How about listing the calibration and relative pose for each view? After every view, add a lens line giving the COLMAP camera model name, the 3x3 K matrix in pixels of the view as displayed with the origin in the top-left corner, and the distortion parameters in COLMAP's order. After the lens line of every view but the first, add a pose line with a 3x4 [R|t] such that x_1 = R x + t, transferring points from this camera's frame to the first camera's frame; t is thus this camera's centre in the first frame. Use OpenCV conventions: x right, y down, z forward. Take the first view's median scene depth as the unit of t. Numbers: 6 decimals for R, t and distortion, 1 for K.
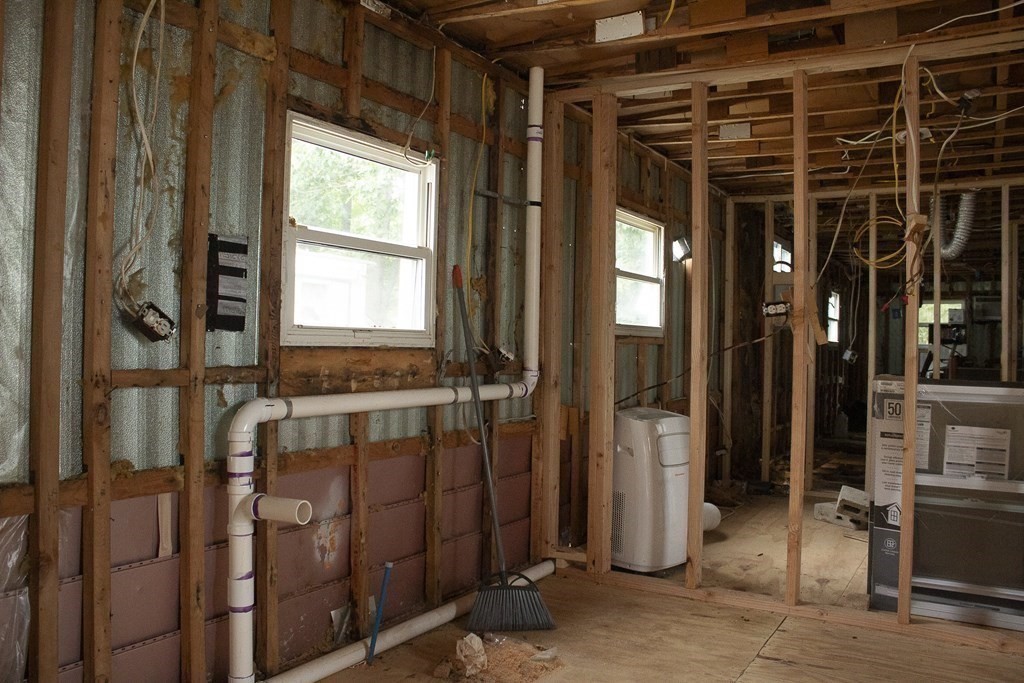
lens RADIAL K [[853.7, 0, 512.0], [0, 853.7, 341.5], [0, 0, 1]] dist [-0.166557, 0.154841]
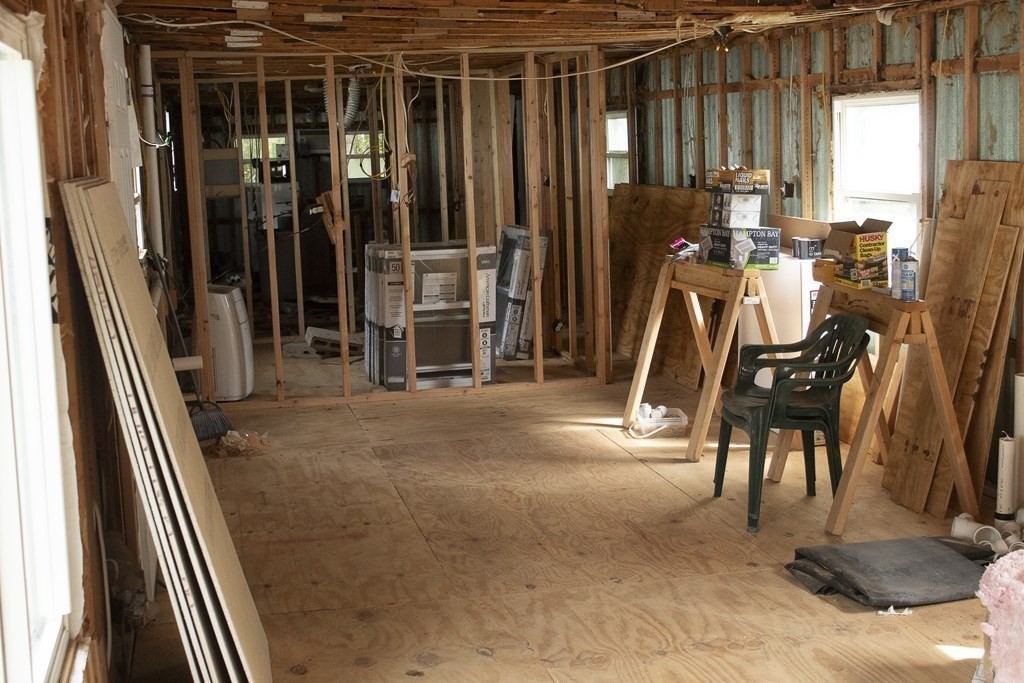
lens RADIAL K [[1333.7, 0, 512.0], [0, 1333.7, 341.5], [0, 0, 1]] dist [-0.061152, 0.037134]
pose [[0.725375, -0.147366, 0.672395, -1.158089], [0.046520, 0.985077, 0.165709, -0.199194], [-0.686781, -0.088921, 0.721405, -1.068386]]
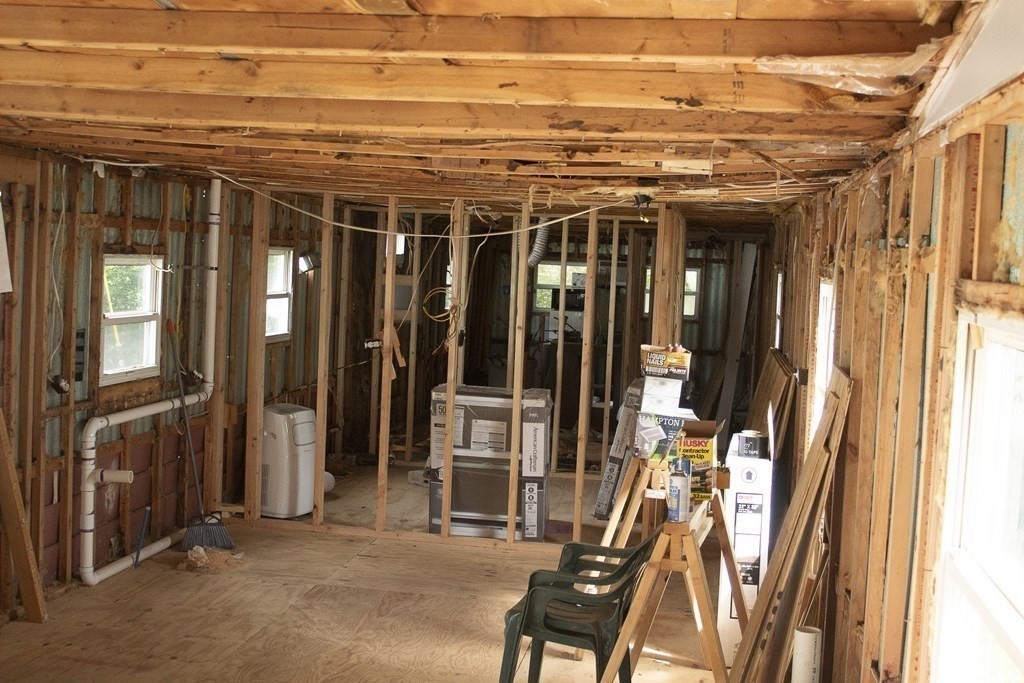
lens RADIAL K [[1333.7, 0, 512.0], [0, 1333.7, 341.5], [0, 0, 1]] dist [-0.061152, 0.037134]
pose [[0.929535, 0.001432, 0.368730, -0.379988], [-0.030287, 0.996910, 0.072479, -0.245776], [-0.367487, -0.078540, 0.926706, -1.470238]]
